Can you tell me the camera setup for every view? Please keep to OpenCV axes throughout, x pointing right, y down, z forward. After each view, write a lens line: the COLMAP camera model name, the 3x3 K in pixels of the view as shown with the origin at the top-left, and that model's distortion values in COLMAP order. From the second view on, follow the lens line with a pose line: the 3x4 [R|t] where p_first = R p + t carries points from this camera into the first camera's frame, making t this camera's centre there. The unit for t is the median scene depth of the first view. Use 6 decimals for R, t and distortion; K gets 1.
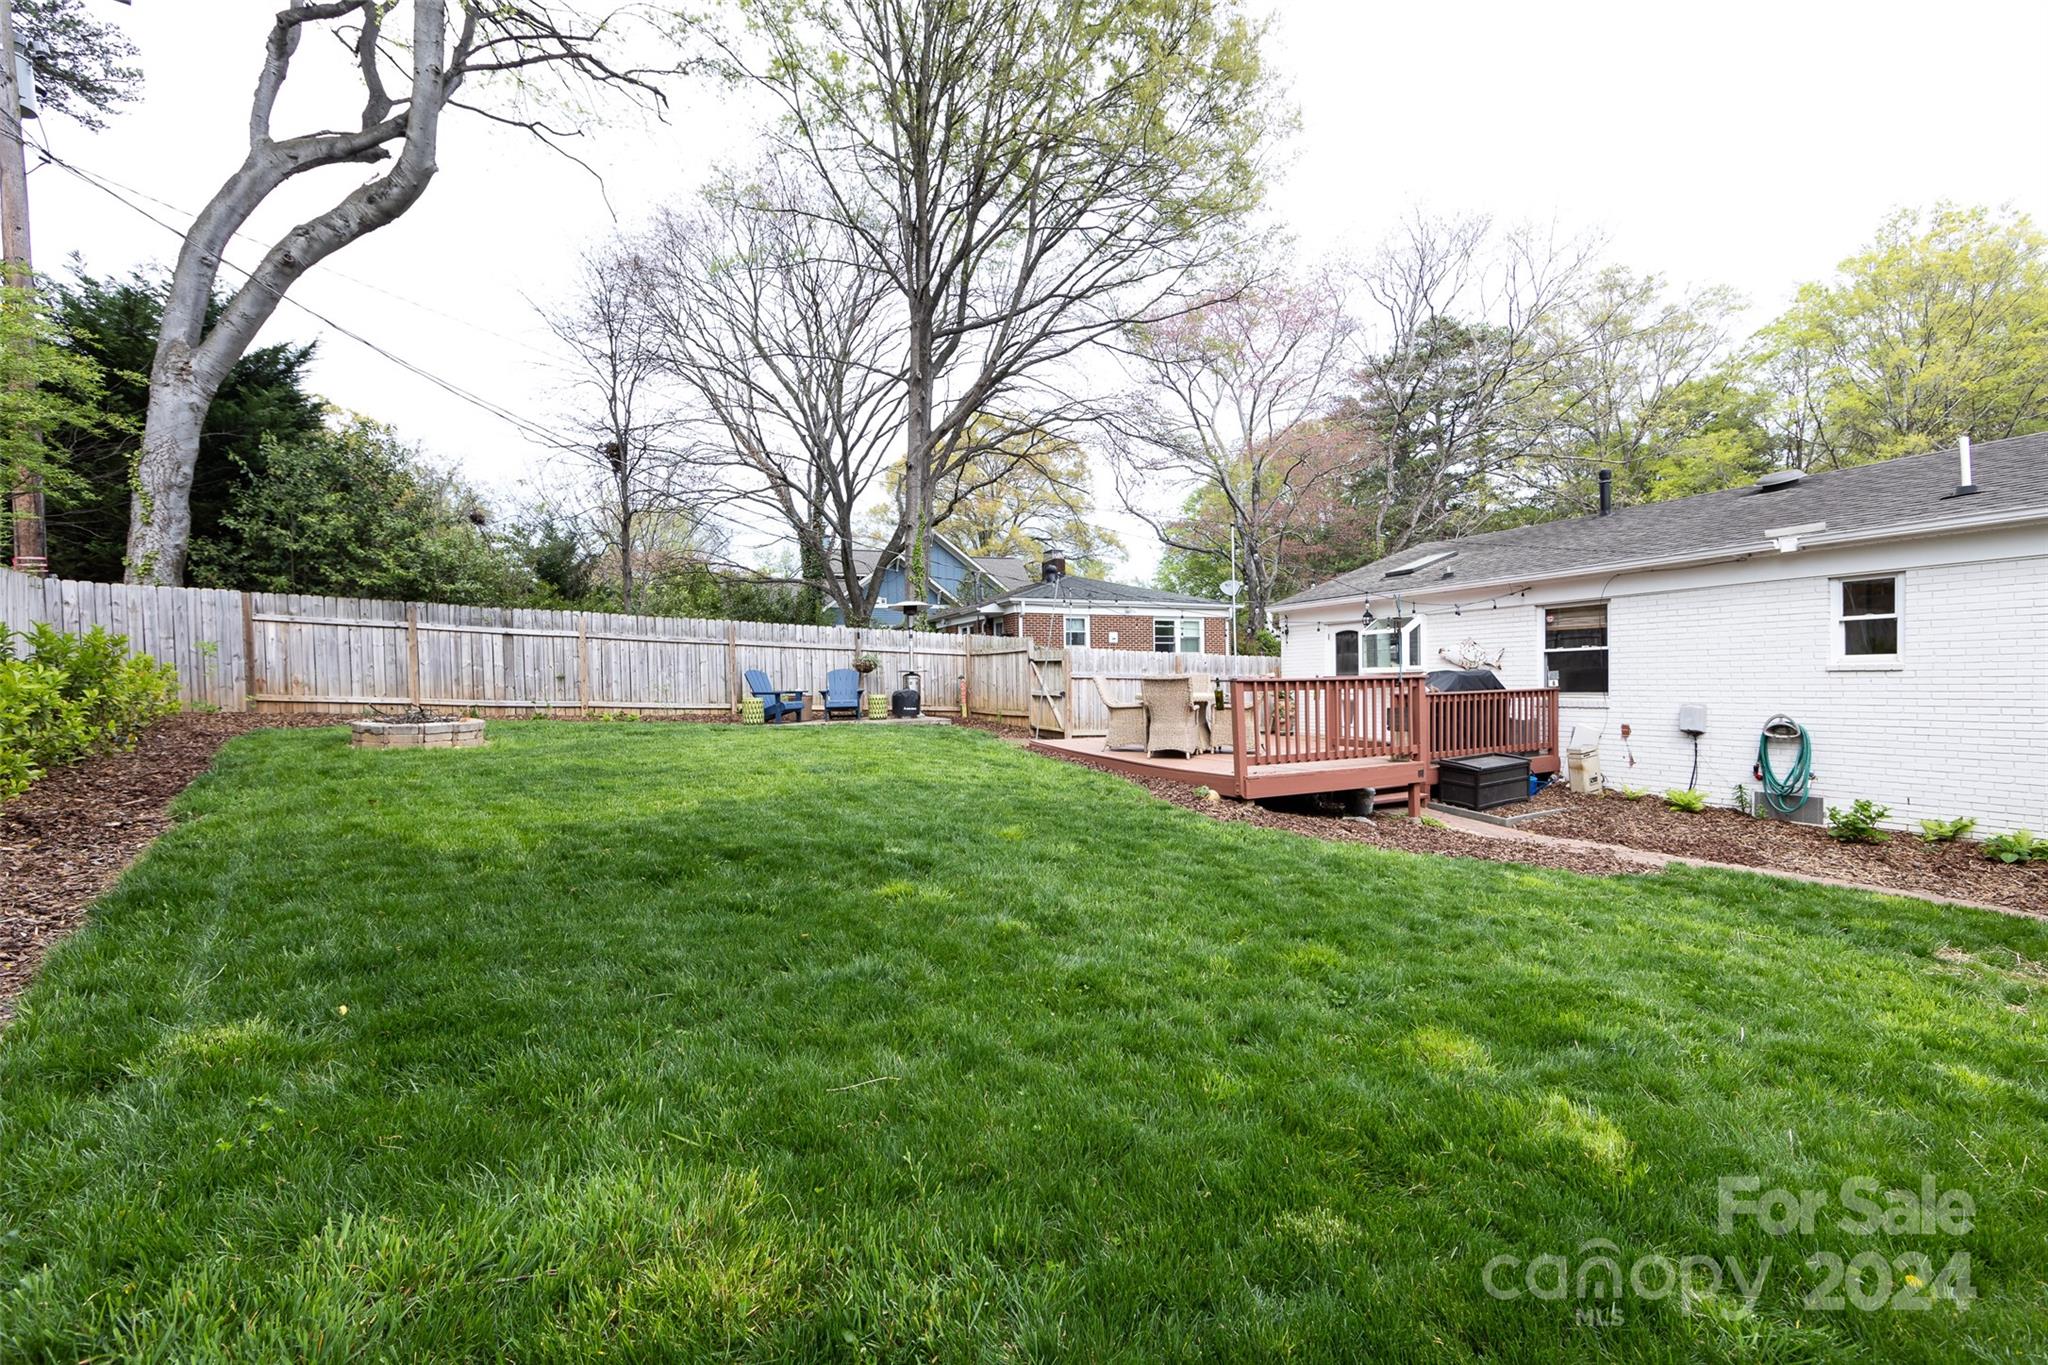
lens RADIAL K [[824.9, 0, 1016.4], [0, 824.9, 677.7], [0, 0, 1]] dist [-0.002692, -0.000236]
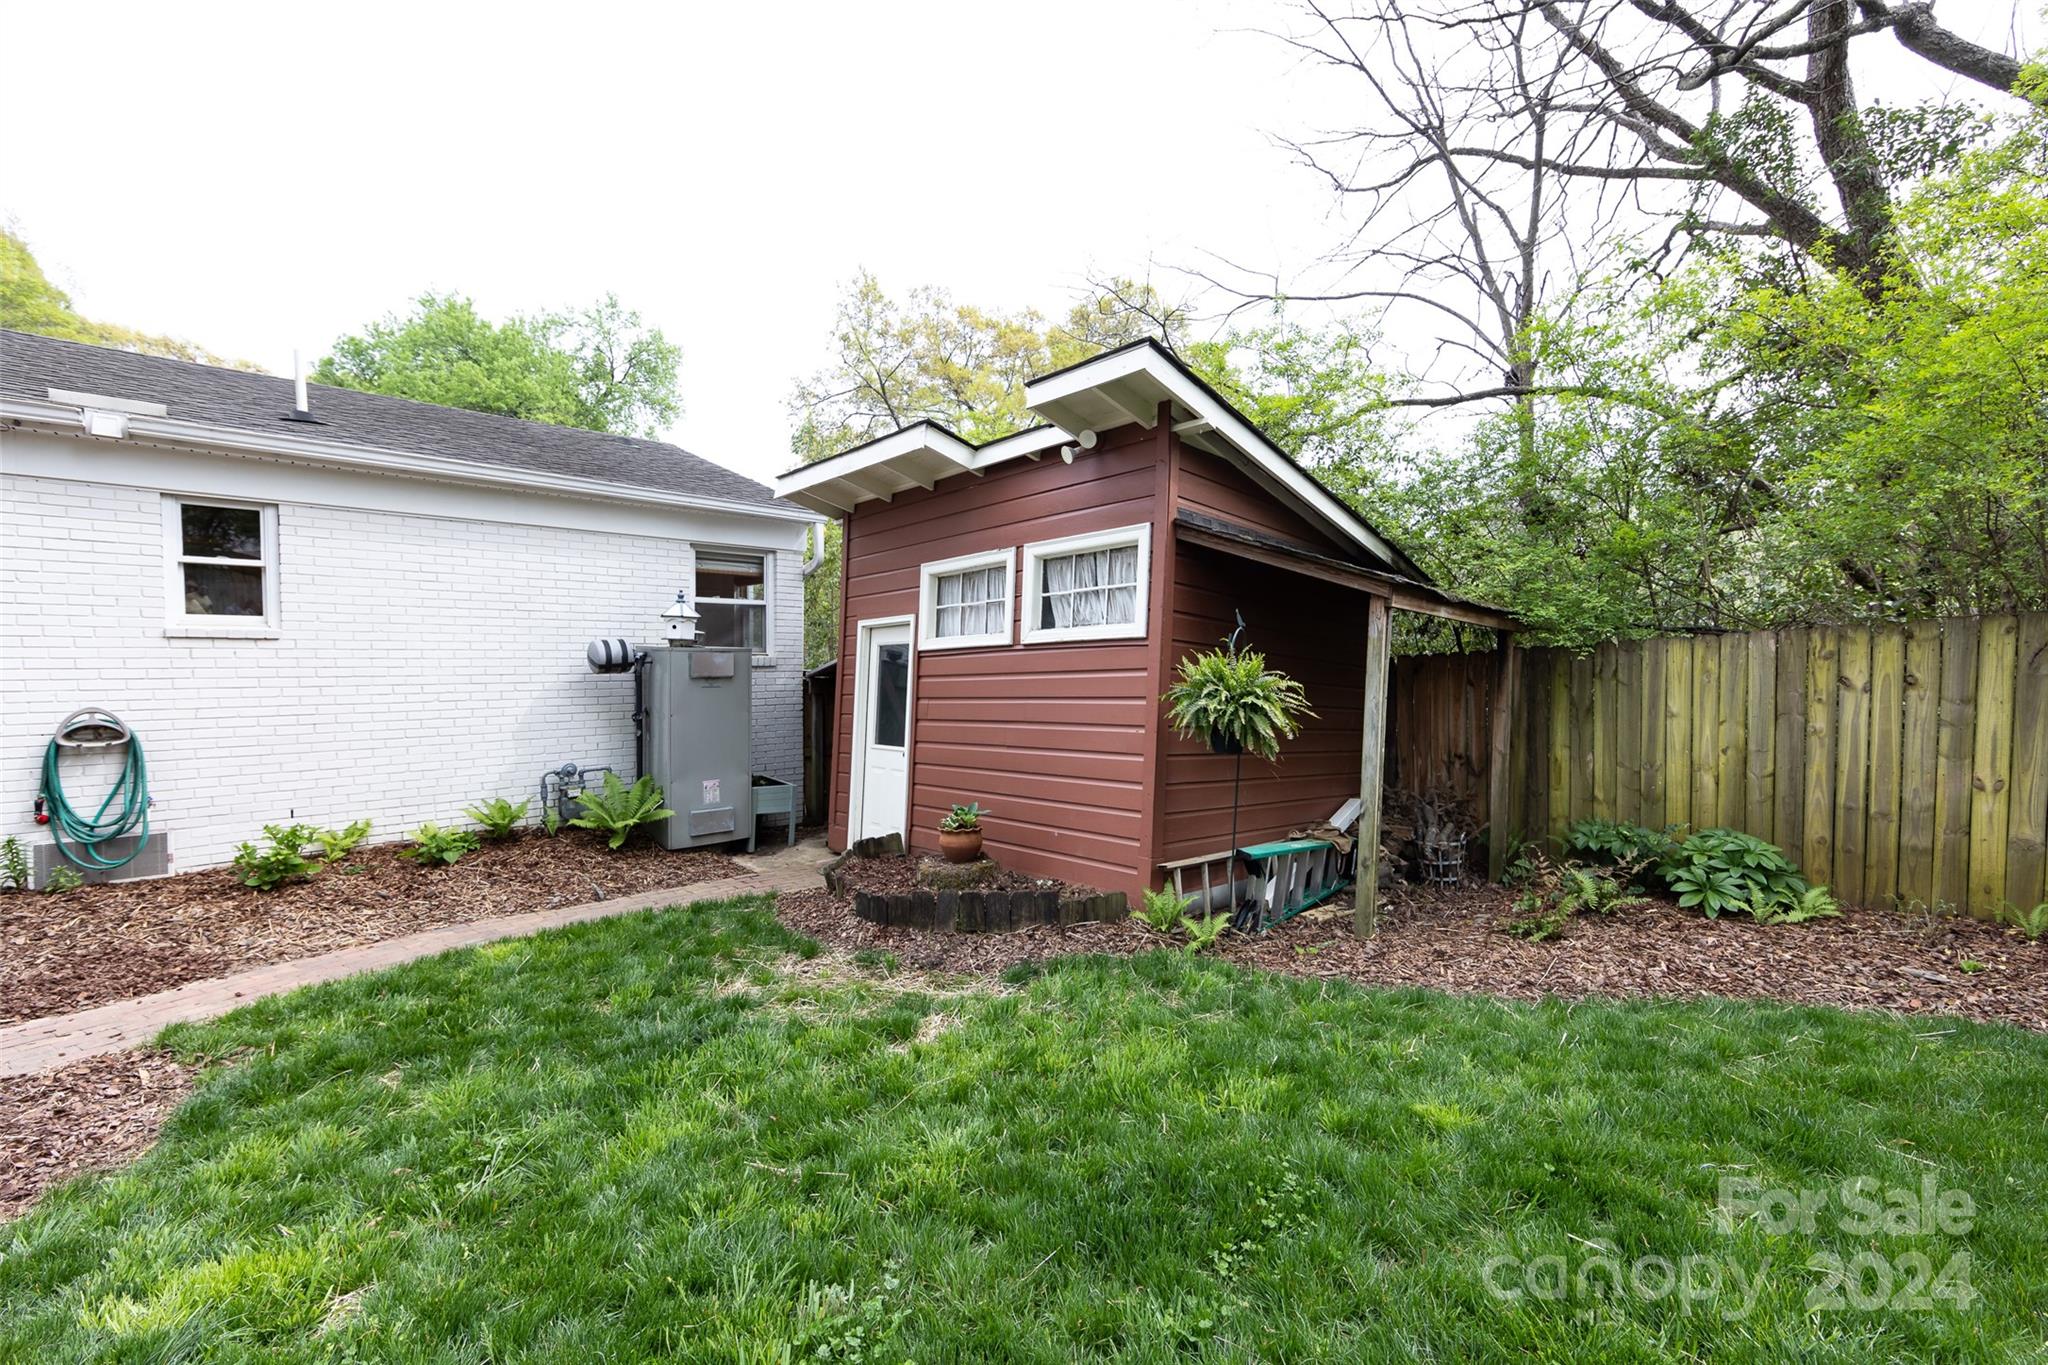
lens RADIAL K [[824.9, 0, 1016.4], [0, 824.9, 677.7], [0, 0, 1]] dist [-0.002692, -0.000236]
pose [[-0.333895, -0.025561, 0.942264, 0.089879], [-0.012351, 0.999665, 0.022741, 0.000659], [-0.942529, -0.004045, -0.334099, 0.351741]]
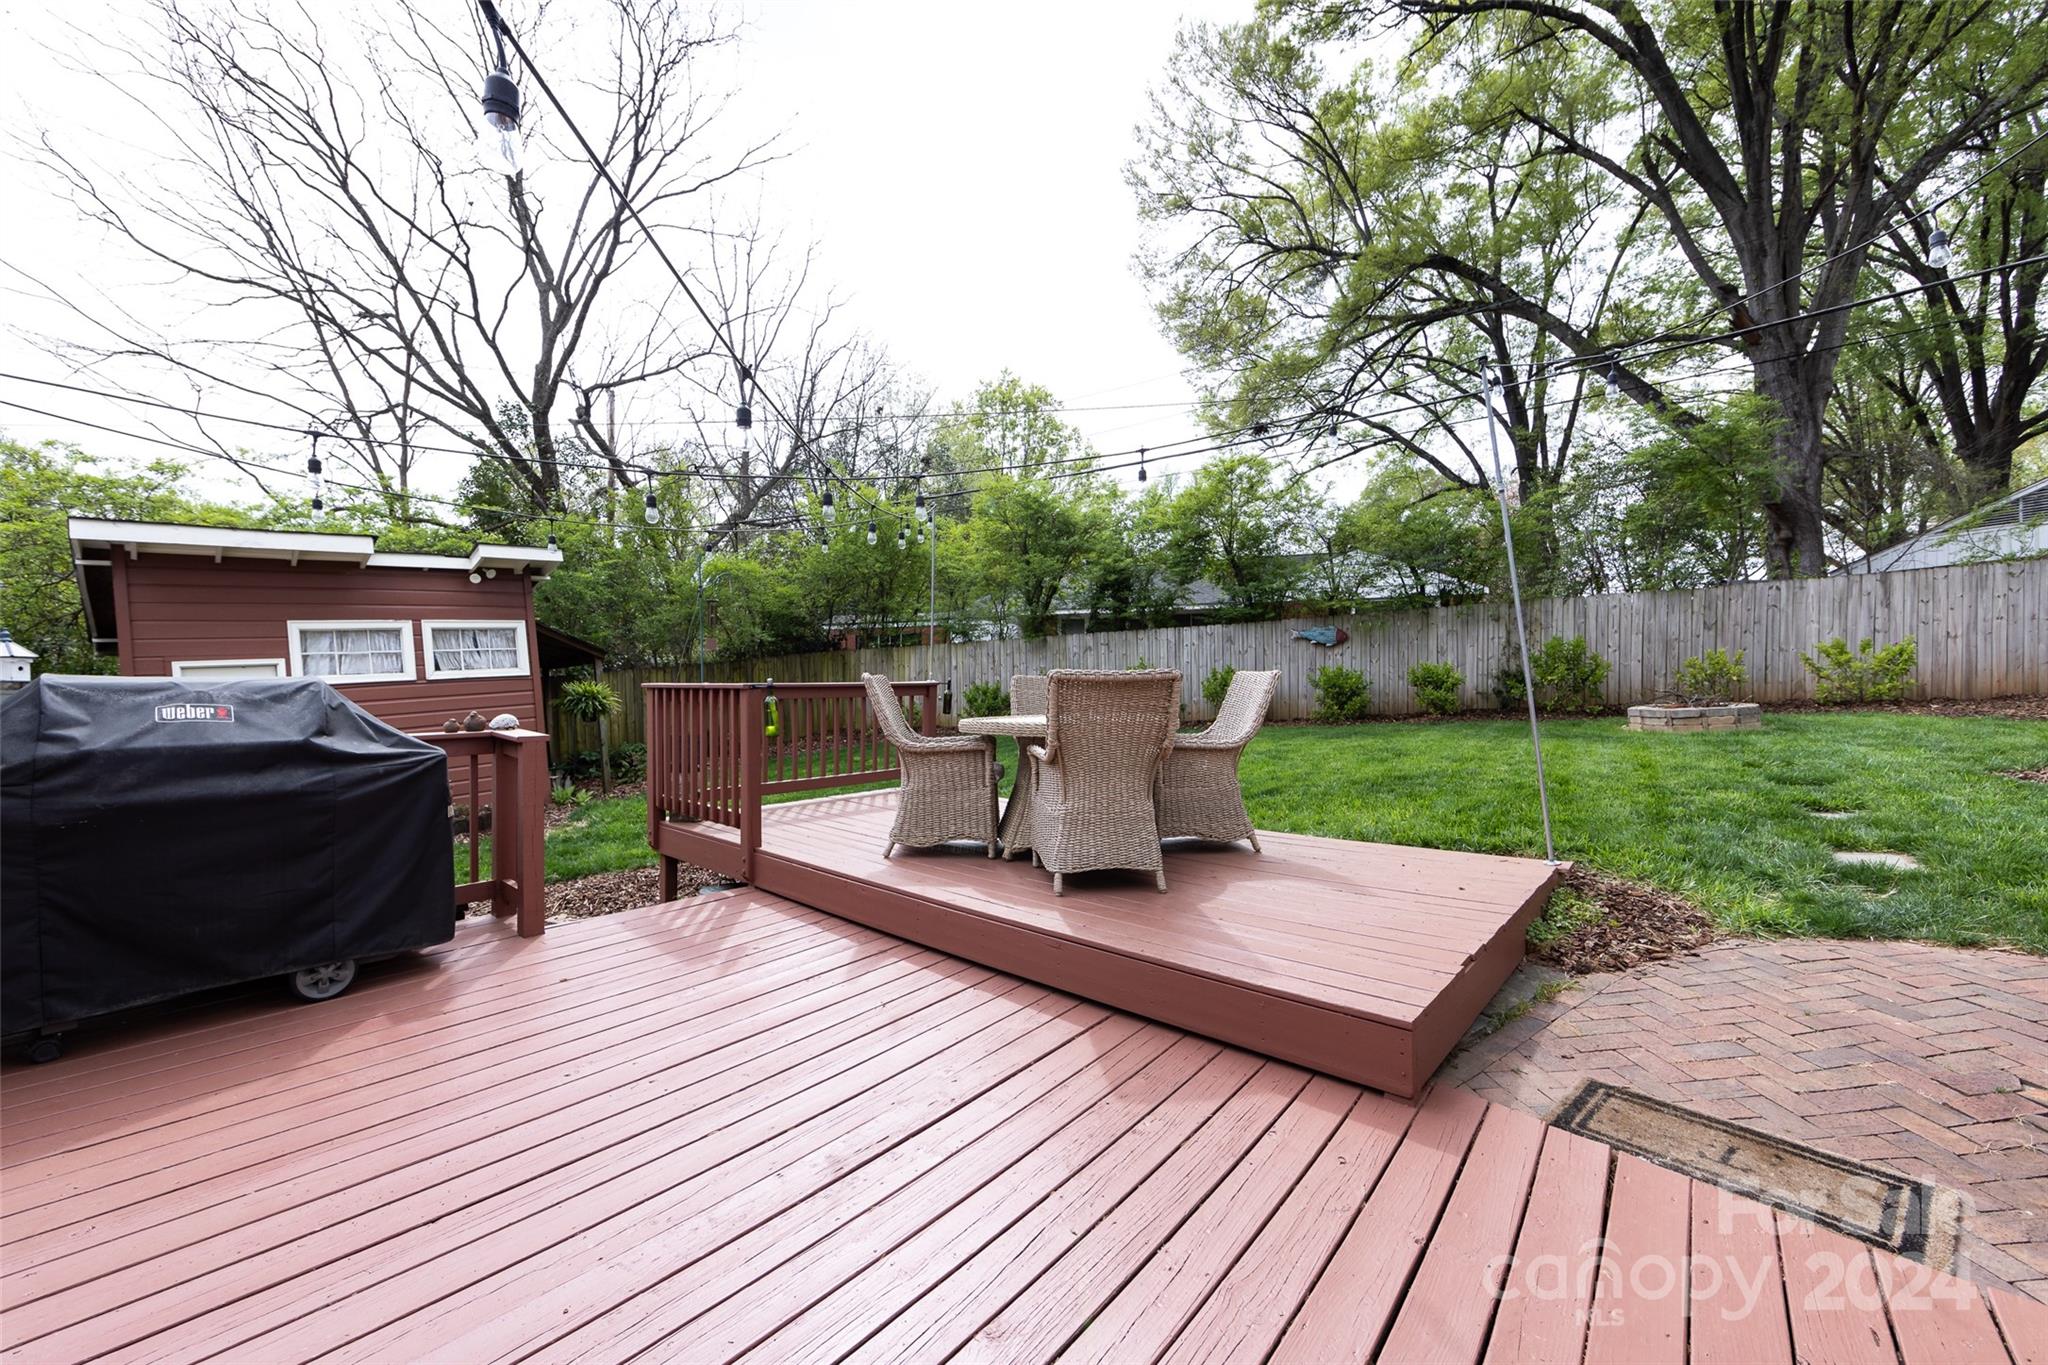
lens RADIAL K [[821.9, 0, 1022.2], [0, 821.9, 694.1], [0, 0, 1]] dist [-0.000032, -0.000865]
pose [[-0.906804, 0.027321, -0.420666, 0.315240], [0.018713, 0.999523, 0.024577, -0.002284], [0.421137, 0.014415, -0.906882, 1.047358]]
